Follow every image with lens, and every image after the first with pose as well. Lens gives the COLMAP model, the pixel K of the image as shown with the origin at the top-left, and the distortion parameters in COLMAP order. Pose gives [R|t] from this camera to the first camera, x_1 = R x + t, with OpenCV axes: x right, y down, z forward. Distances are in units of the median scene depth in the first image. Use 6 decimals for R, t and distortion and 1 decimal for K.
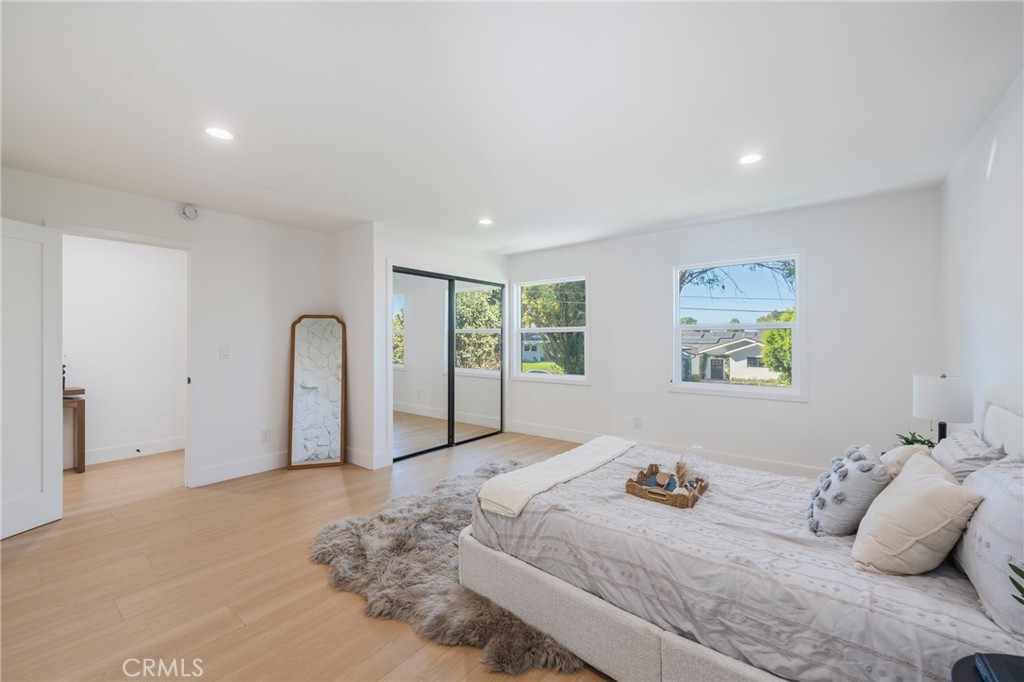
lens RADIAL K [[418.0, 0, 511.6], [0, 418.0, 332.3], [0, 0, 1]] dist [-0.000598, 0.000043]
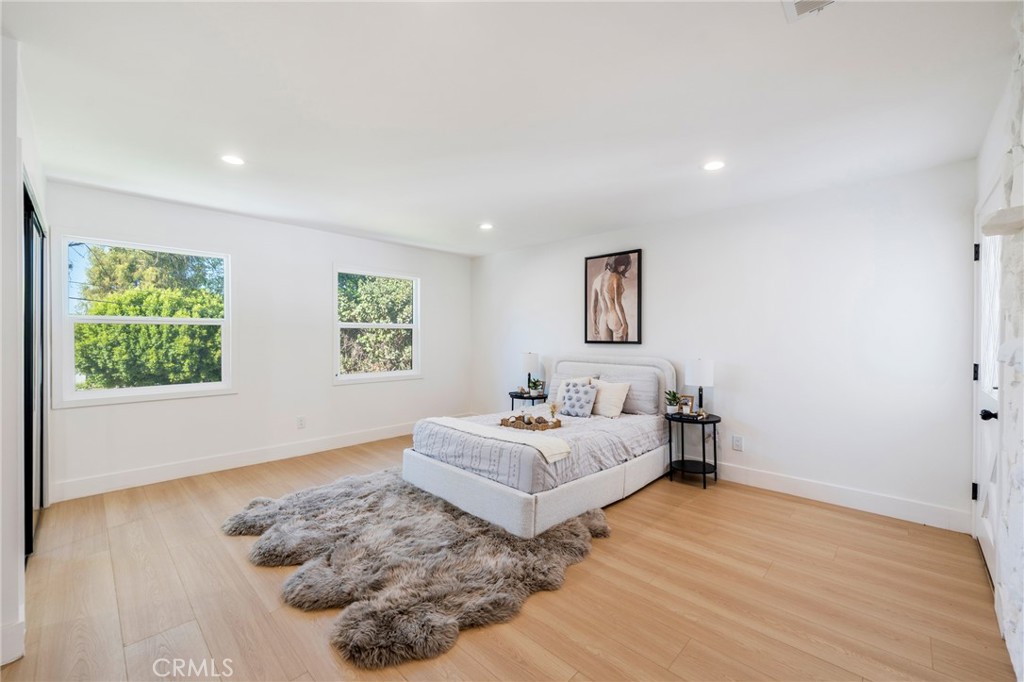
lens RADIAL K [[418.0, 0, 511.6], [0, 418.0, 332.3], [0, 0, 1]] dist [-0.000598, 0.000043]
pose [[0.100132, 0.003730, 0.994967, -0.111203], [-0.015897, 0.999871, -0.002149, 0.000501], [-0.994847, -0.015602, 0.100178, 0.078342]]
